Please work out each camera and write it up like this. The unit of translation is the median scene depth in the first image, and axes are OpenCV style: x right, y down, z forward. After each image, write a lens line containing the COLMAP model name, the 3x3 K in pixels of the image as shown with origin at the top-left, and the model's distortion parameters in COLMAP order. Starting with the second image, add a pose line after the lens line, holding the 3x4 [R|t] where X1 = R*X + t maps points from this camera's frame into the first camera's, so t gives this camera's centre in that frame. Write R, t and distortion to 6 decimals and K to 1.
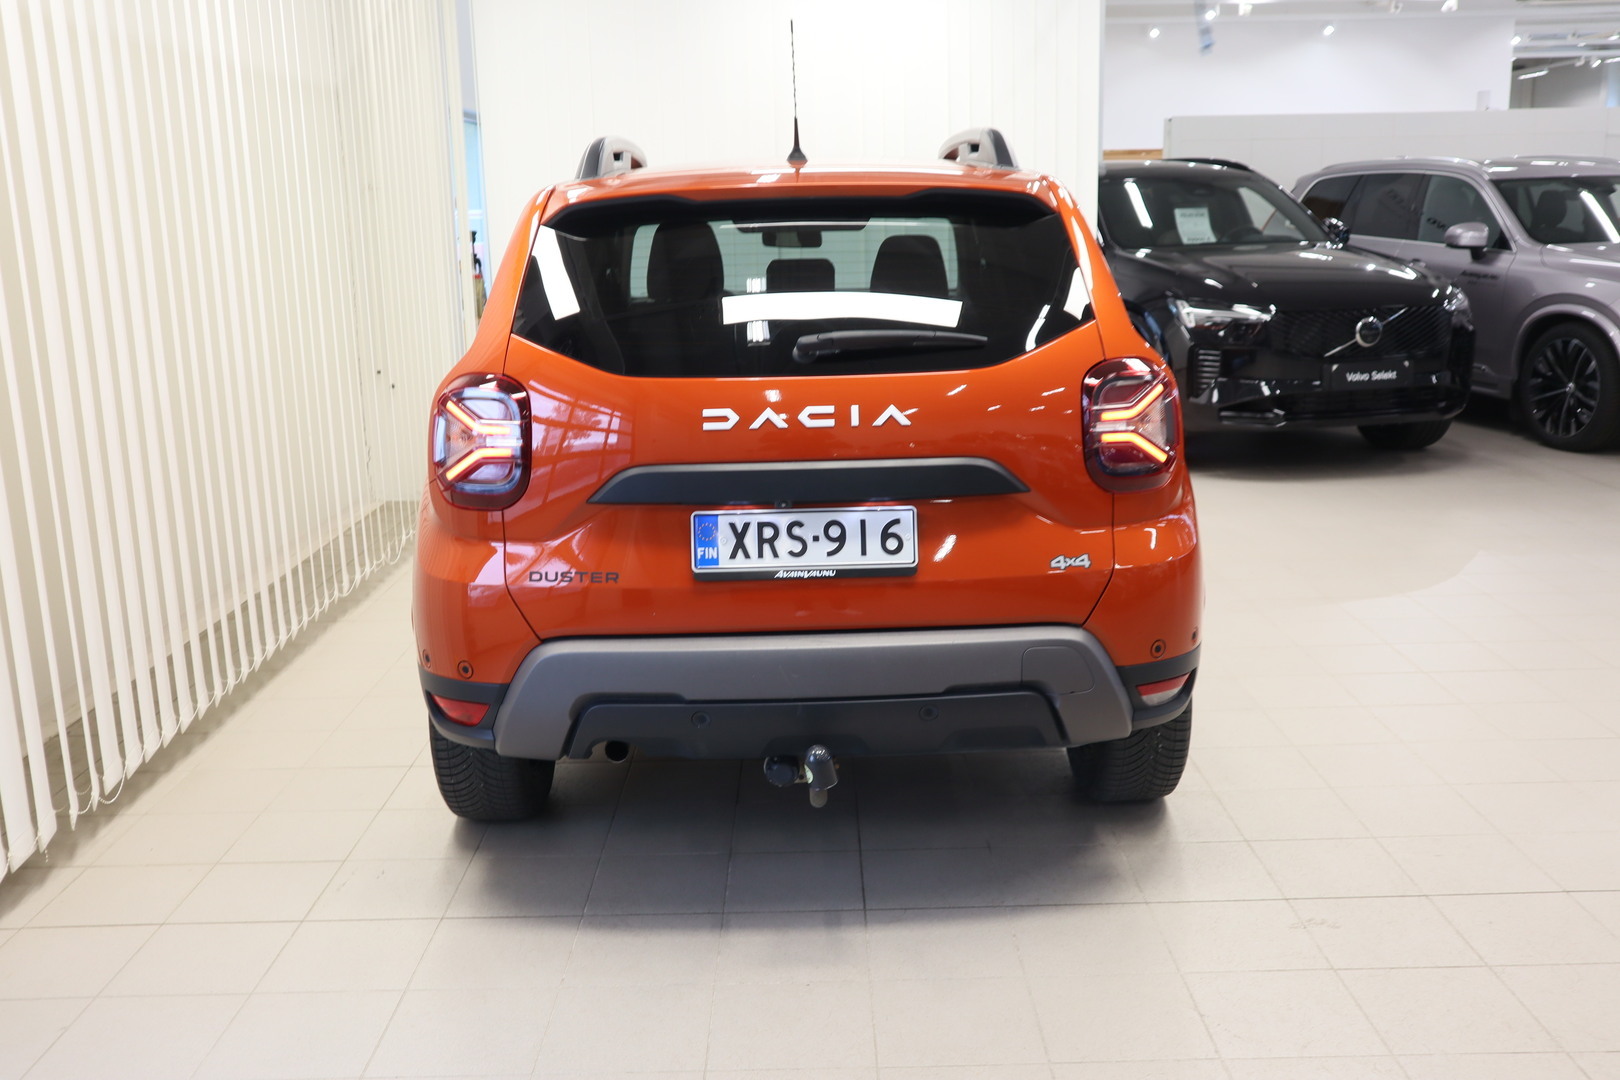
lens RADIAL K [[1492.0, 0, 810.0], [0, 1492.0, 540.0], [0, 0, 1]] dist [-0.016735, -0.003665]
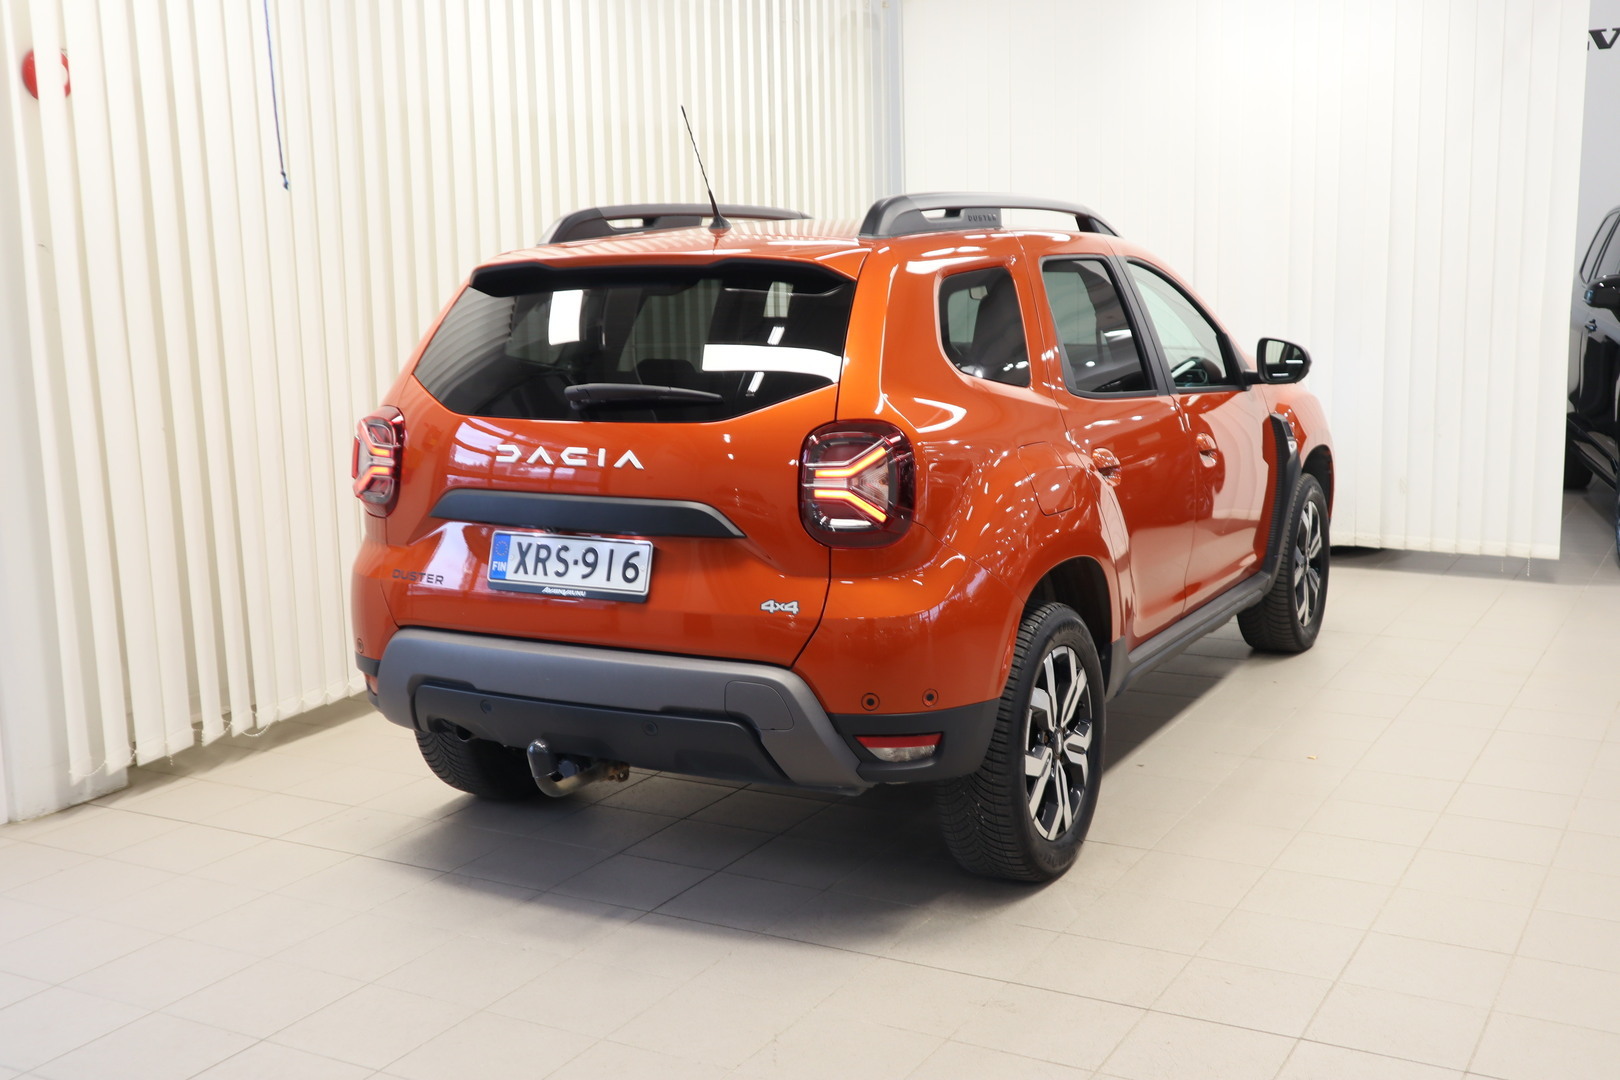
lens RADIAL K [[1851.7, 0, 810.0], [0, 1851.7, 540.0], [0, 0, 1]] dist [0.014372, 0.007173]
pose [[0.864970, 0.083112, -0.494894, 0.862836], [-0.104802, 0.994362, -0.016178, -0.013908], [0.490758, 0.065859, 0.868803, -0.150270]]
